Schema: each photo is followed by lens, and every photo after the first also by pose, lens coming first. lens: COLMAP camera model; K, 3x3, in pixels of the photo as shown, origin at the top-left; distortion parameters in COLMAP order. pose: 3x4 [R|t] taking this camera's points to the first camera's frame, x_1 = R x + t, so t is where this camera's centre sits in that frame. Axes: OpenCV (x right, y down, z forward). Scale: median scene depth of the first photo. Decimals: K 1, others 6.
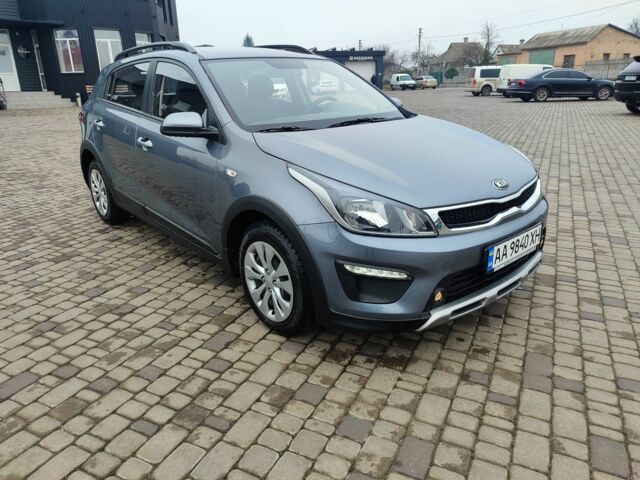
lens RADIAL K [[459.5, 0, 320.0], [0, 459.5, 240.0], [0, 0, 1]] dist [0.015761, -0.007782]
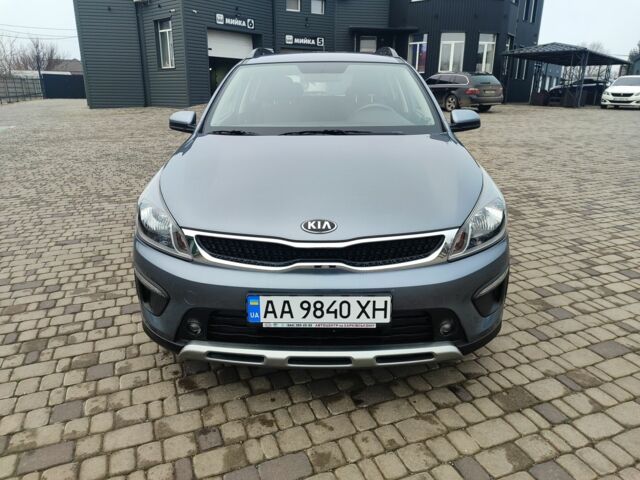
lens RADIAL K [[459.5, 0, 320.0], [0, 459.5, 240.0], [0, 0, 1]] dist [0.015761, -0.007782]
pose [[0.736892, 0.236112, -0.633436, 0.817724], [-0.236172, 0.967895, 0.086036, -0.154178], [0.633414, 0.086200, 0.768997, 0.385757]]
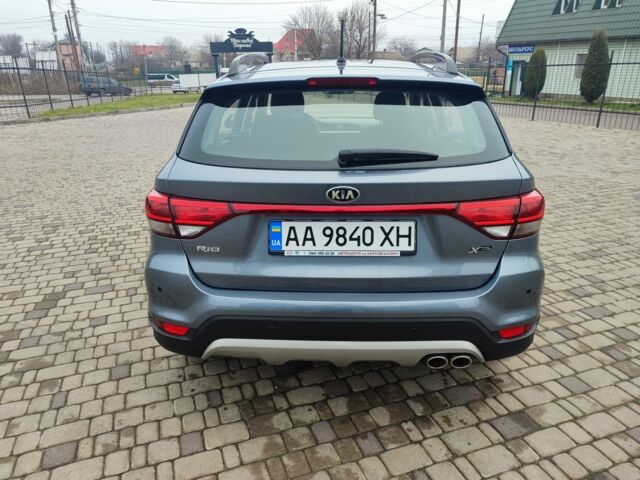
lens RADIAL K [[459.5, 0, 320.0], [0, 459.5, 240.0], [0, 0, 1]] dist [0.015761, -0.007782]
pose [[-0.726698, -0.205194, 0.655595, -1.217580], [0.253715, 0.806703, 0.533721, -0.936819], [-0.638387, 0.554189, -0.534169, 2.531029]]
